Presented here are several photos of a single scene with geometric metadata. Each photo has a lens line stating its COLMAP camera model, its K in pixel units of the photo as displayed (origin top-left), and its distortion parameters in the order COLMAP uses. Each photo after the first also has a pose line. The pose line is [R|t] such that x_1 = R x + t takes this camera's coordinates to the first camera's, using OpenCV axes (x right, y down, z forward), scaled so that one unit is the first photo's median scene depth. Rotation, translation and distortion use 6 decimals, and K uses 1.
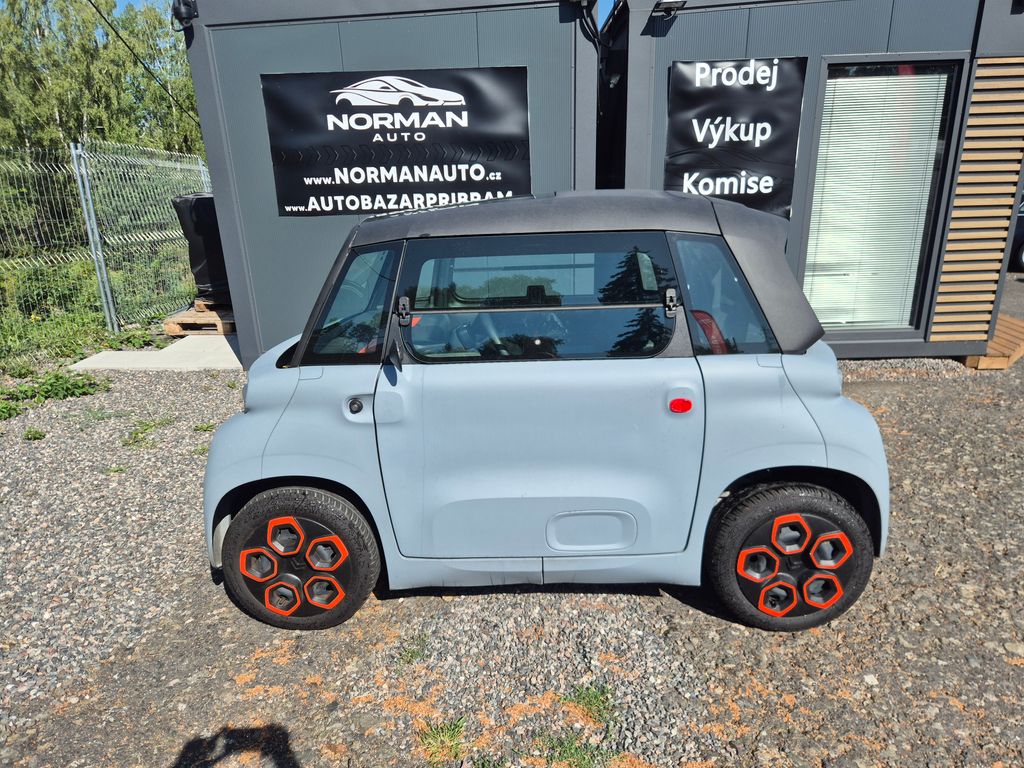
lens RADIAL K [[694.3, 0, 512.0], [0, 694.3, 384.0], [0, 0, 1]] dist [0.051234, -0.051579]
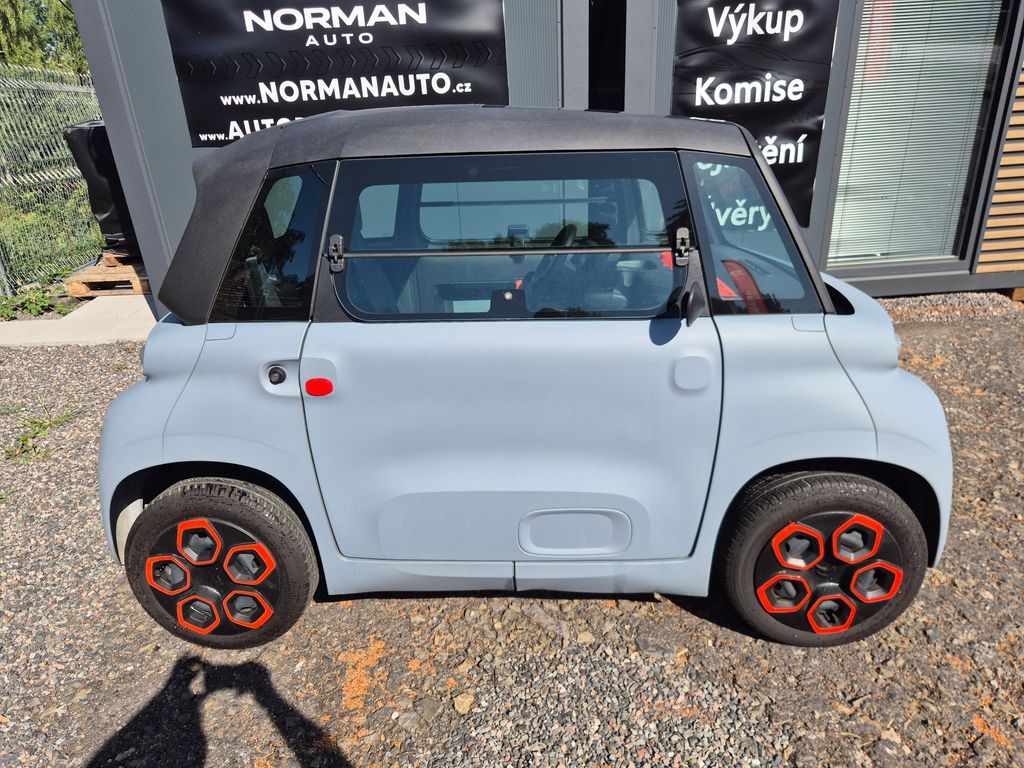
lens RADIAL K [[711.5, 0, 504.3], [0, 711.5, 380.7], [0, 0, 1]] dist [0.048791, -0.045263]
pose [[0.997717, -0.046788, 0.048698, -0.033421], [0.042188, 0.994908, 0.091535, -0.037559], [-0.052732, -0.089272, 0.994610, 0.151427]]
